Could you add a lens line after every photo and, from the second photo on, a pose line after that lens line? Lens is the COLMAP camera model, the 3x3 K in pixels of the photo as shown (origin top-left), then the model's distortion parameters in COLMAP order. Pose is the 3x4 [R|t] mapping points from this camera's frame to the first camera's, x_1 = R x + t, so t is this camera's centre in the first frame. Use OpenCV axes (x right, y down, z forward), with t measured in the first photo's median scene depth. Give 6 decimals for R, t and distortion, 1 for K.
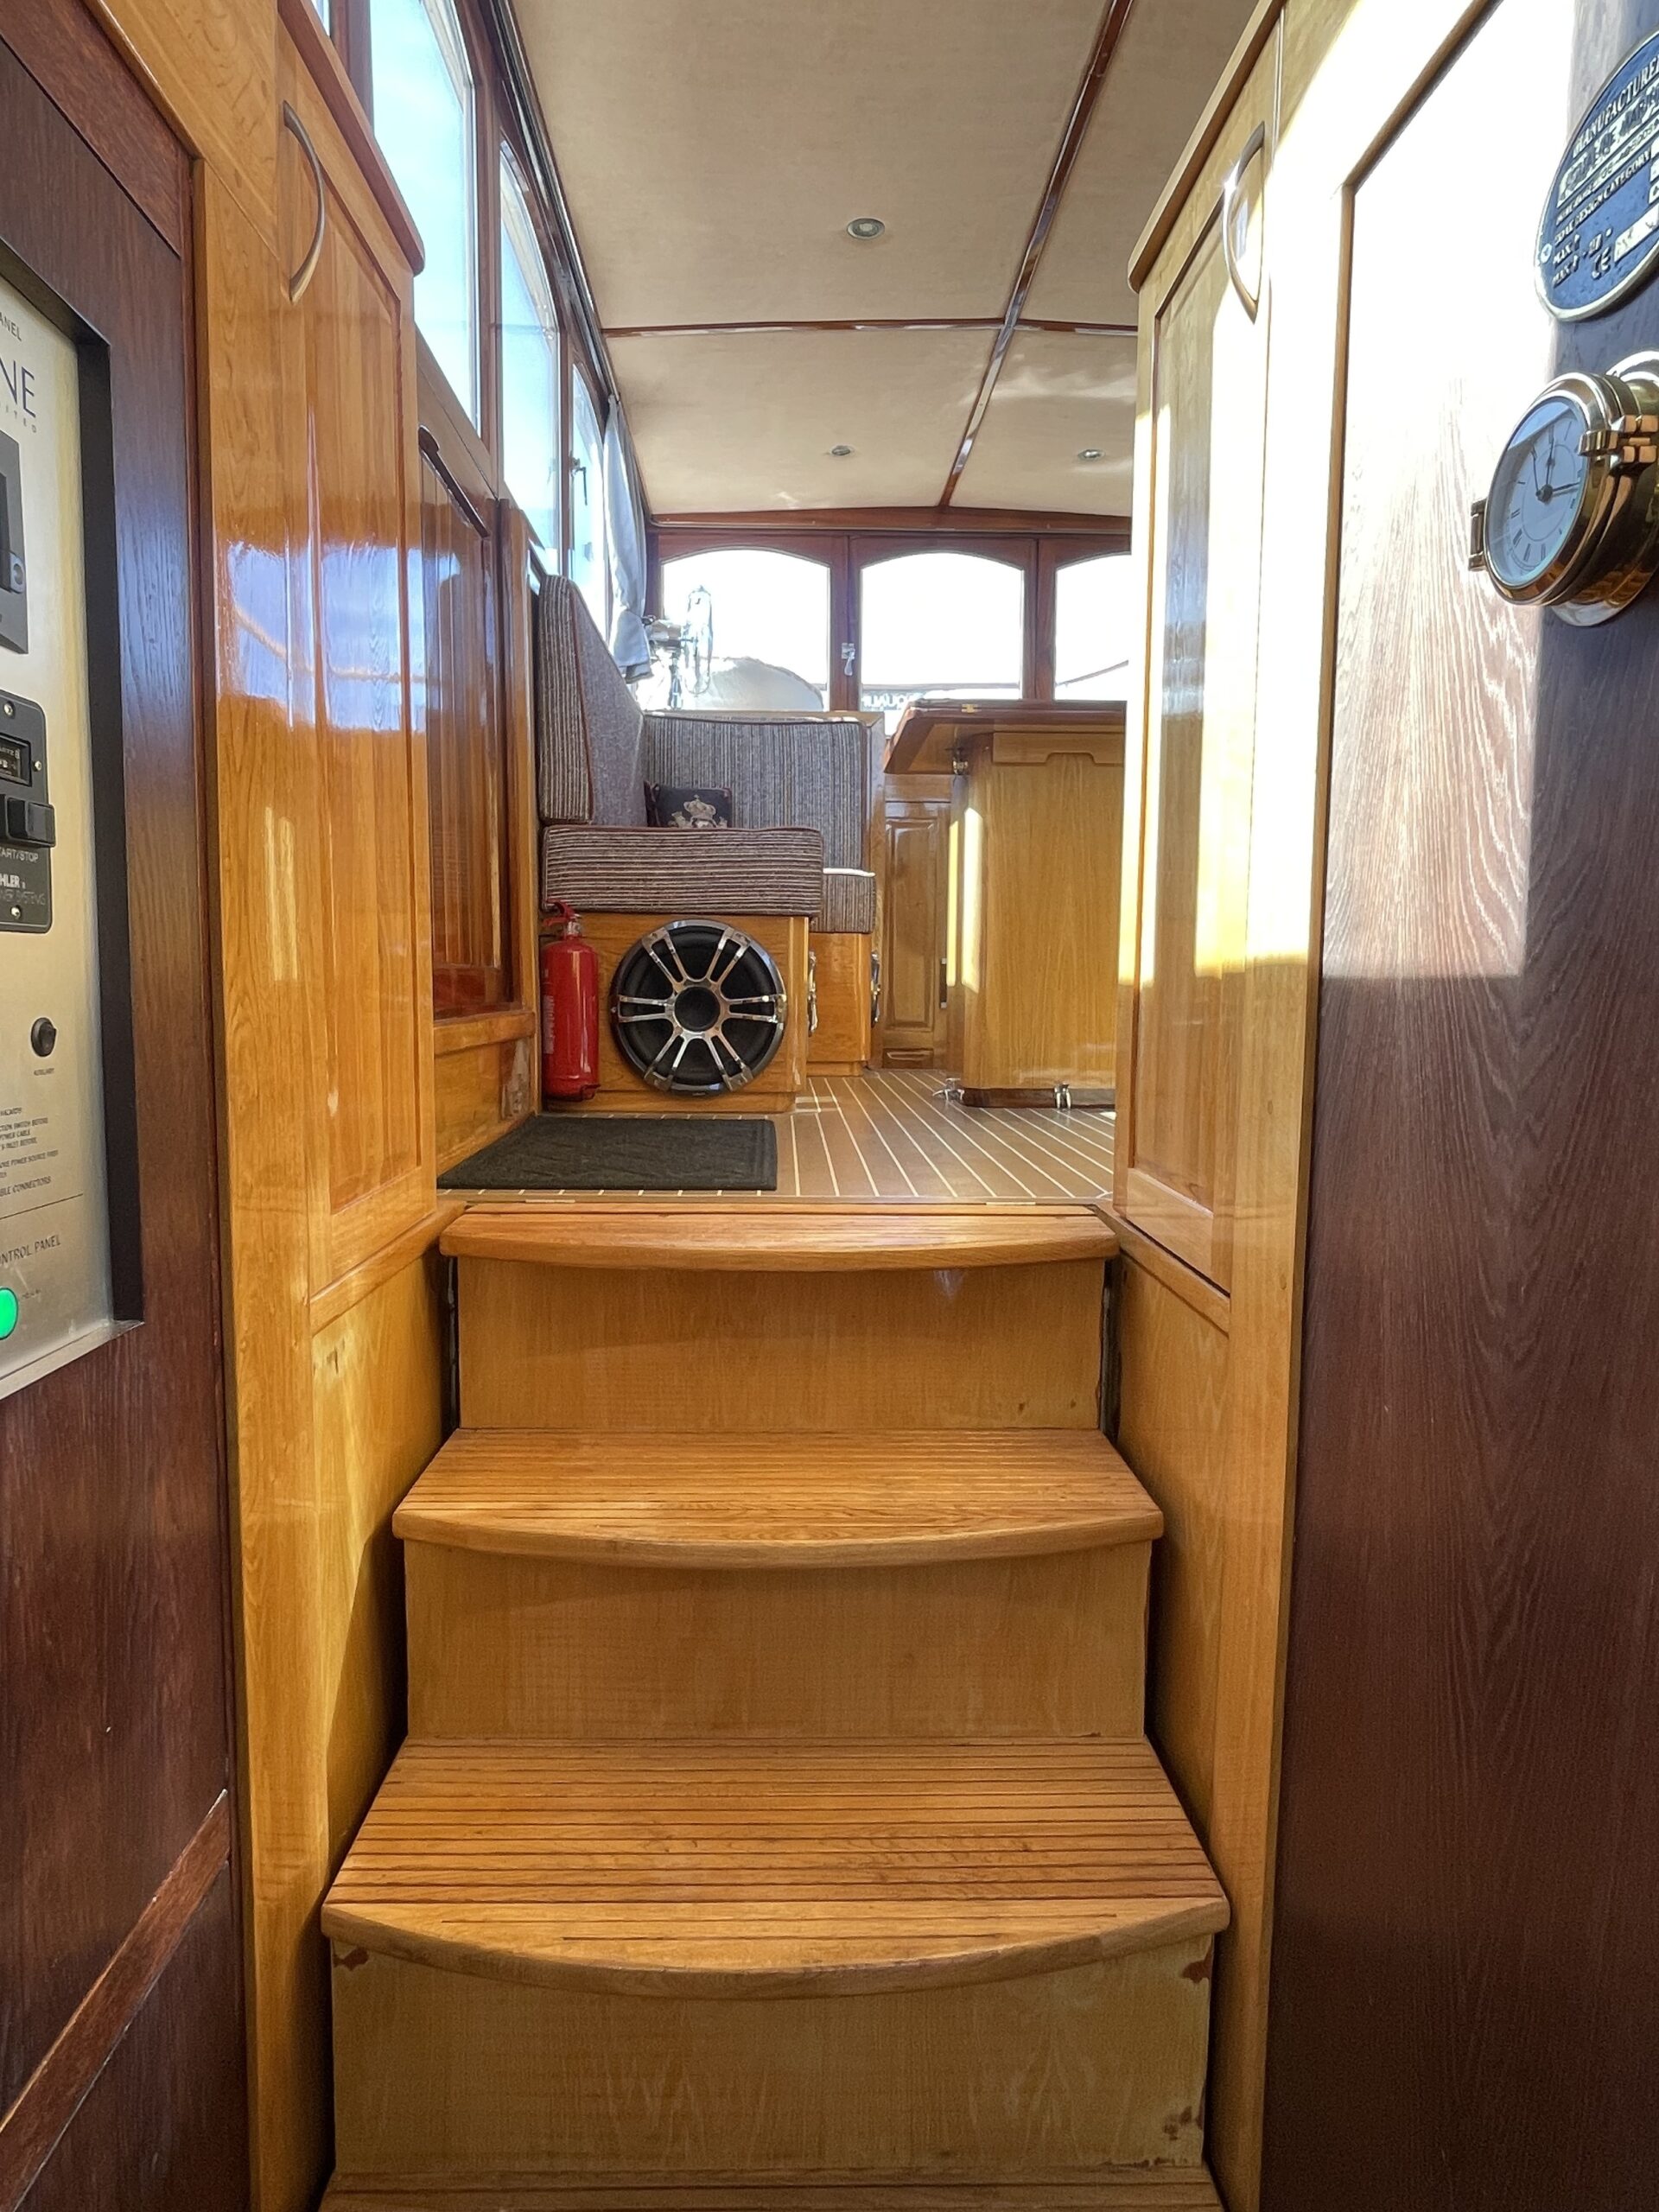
lens RADIAL K [[1312.3, 0, 833.2], [0, 1312.3, 1111.5], [0, 0, 1]] dist [-0.002589, 0.003691]
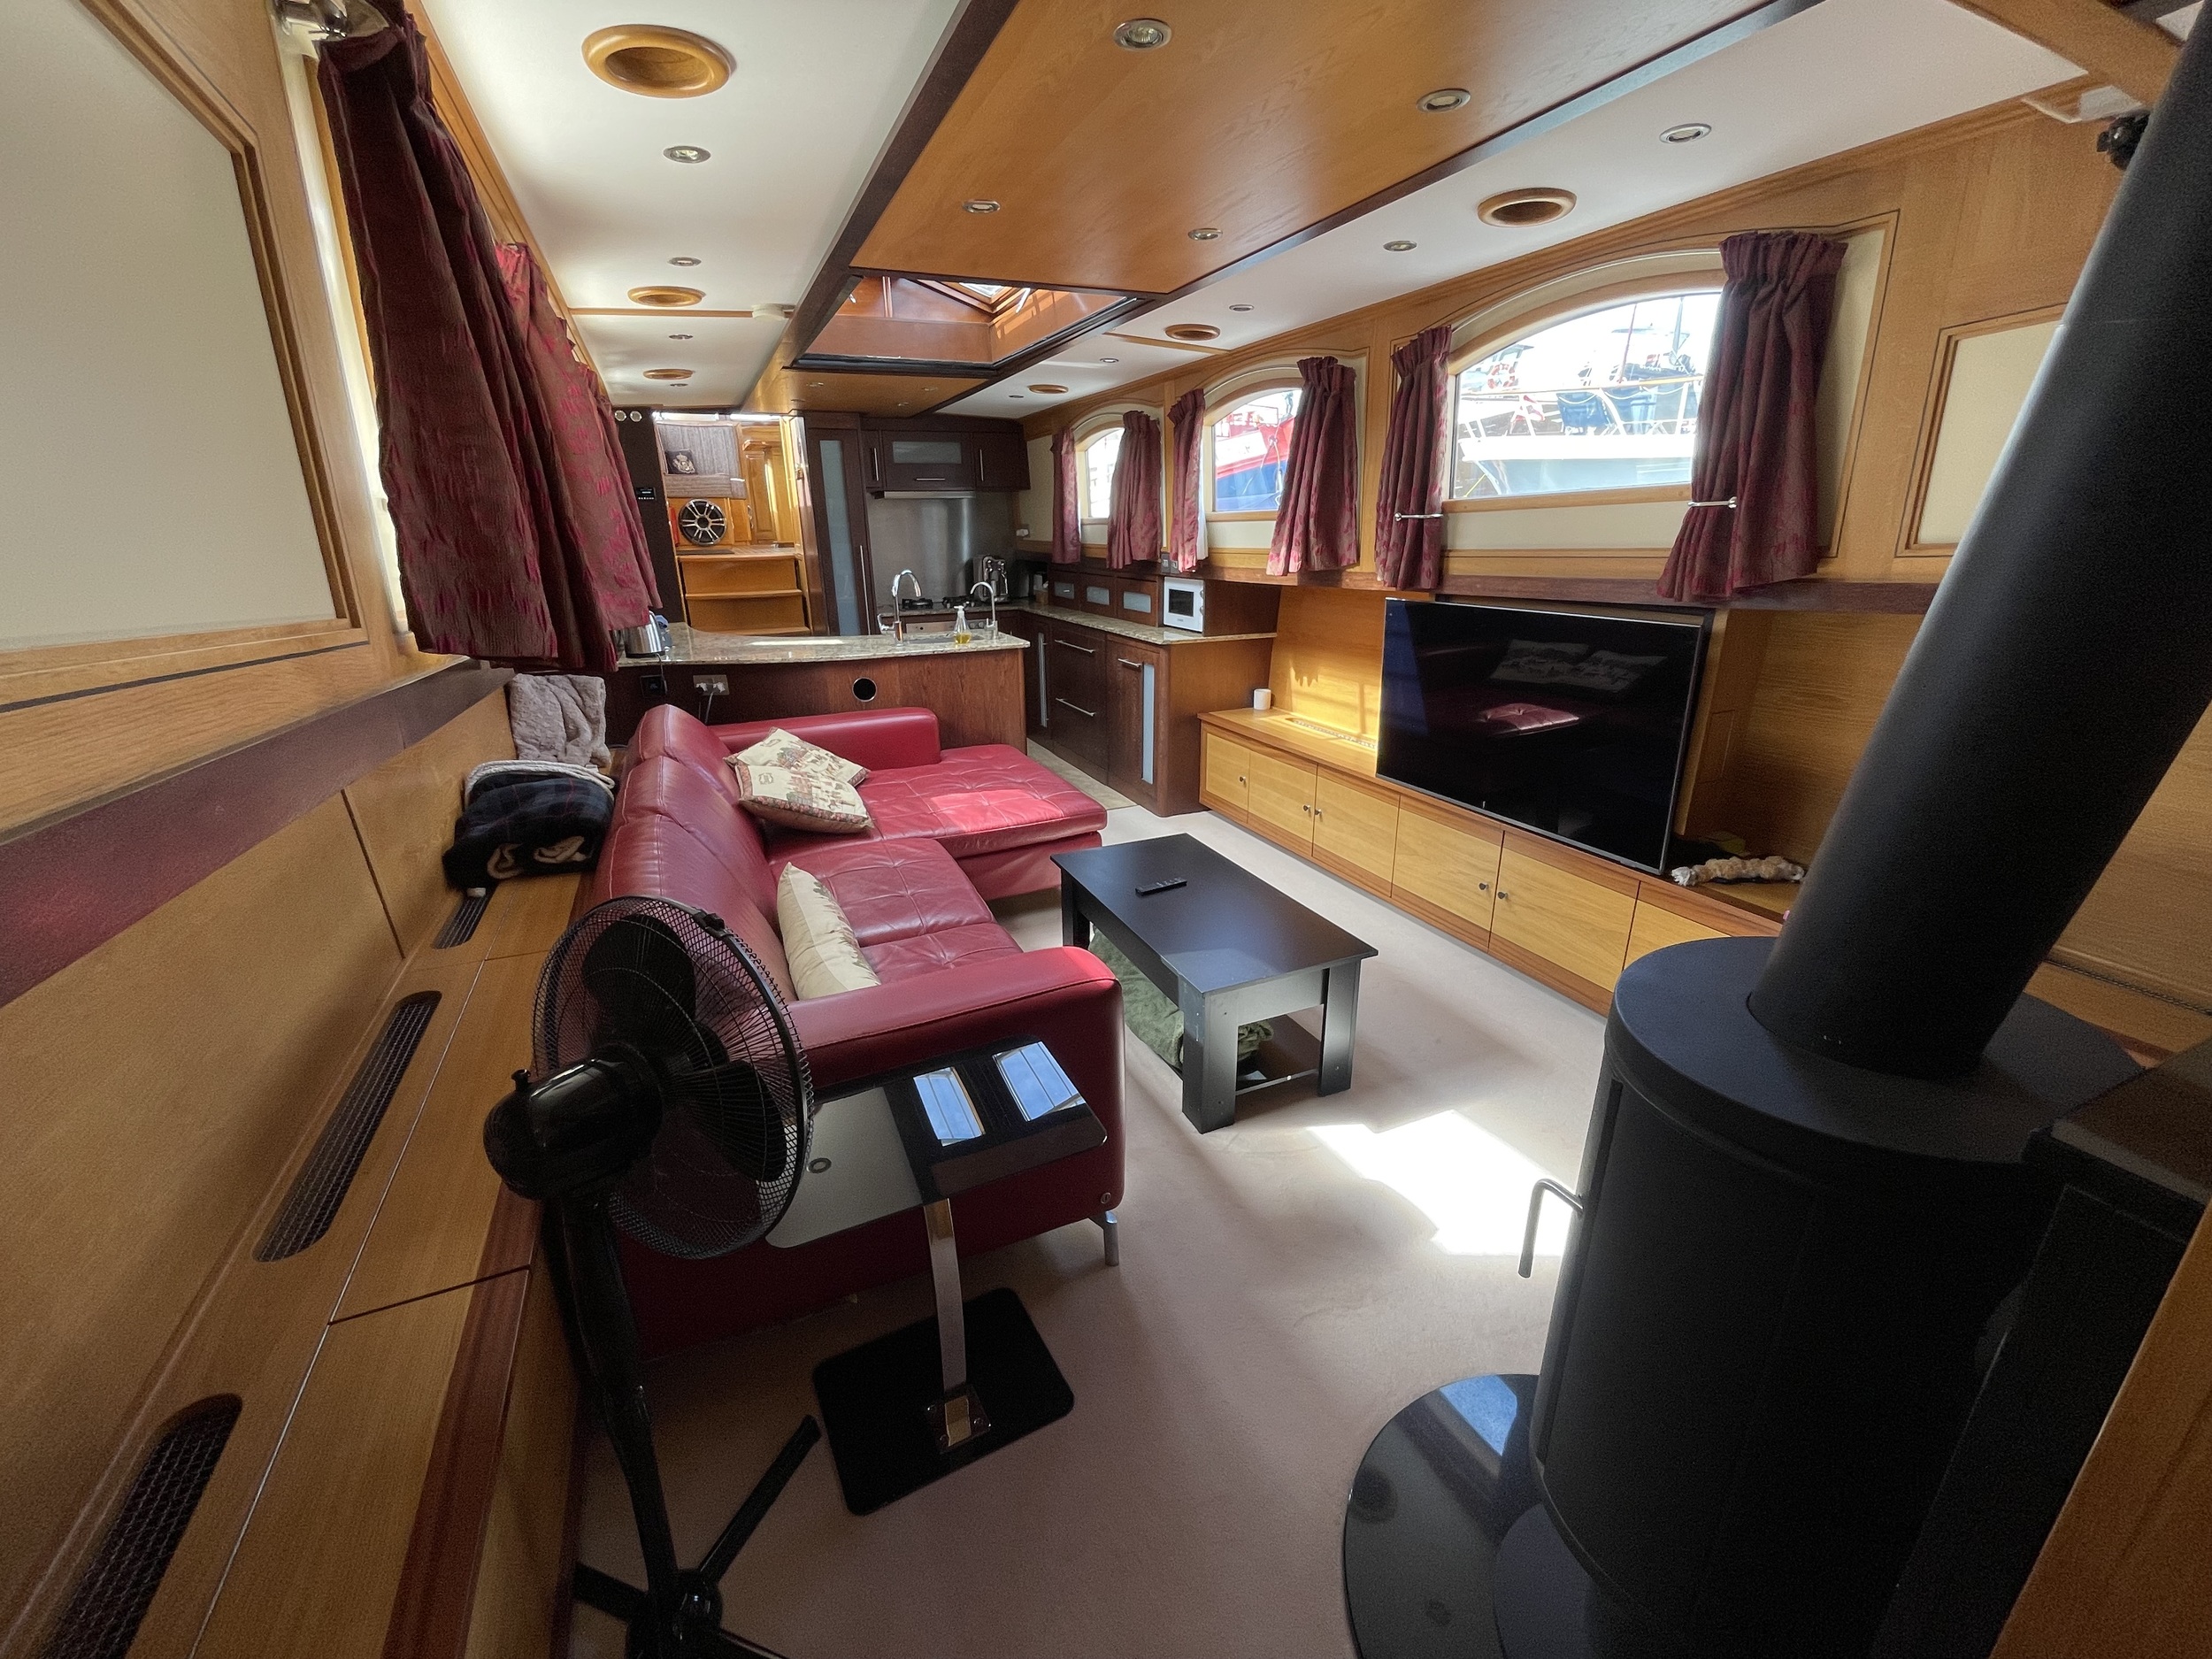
lens RADIAL K [[897.3, 0, 1090.2], [0, 897.3, 823.8], [0, 0, 1]] dist [-0.004431, 0.001992]
pose [[0.929745, -0.136104, 0.342125, -0.067020], [0.053973, 0.969515, 0.239015, 0.221683], [-0.364226, -0.203758, 0.908748, -2.095276]]
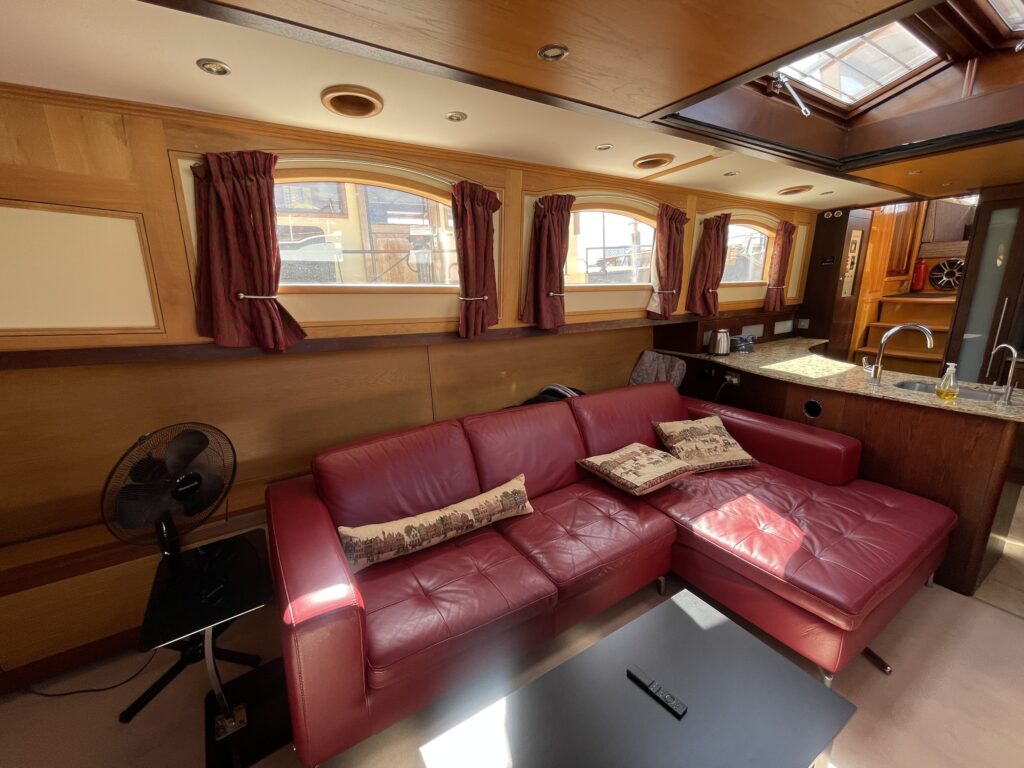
lens RADIAL K [[415.4, 0, 509.5], [0, 415.4, 383.3], [0, 0, 1]] dist [-0.004431, 0.001992]
pose [[0.491556, 0.189949, -0.849878, 0.568128], [-0.056224, 0.980808, 0.186693, 0.154211], [0.869029, -0.043987, 0.492802, -1.549550]]
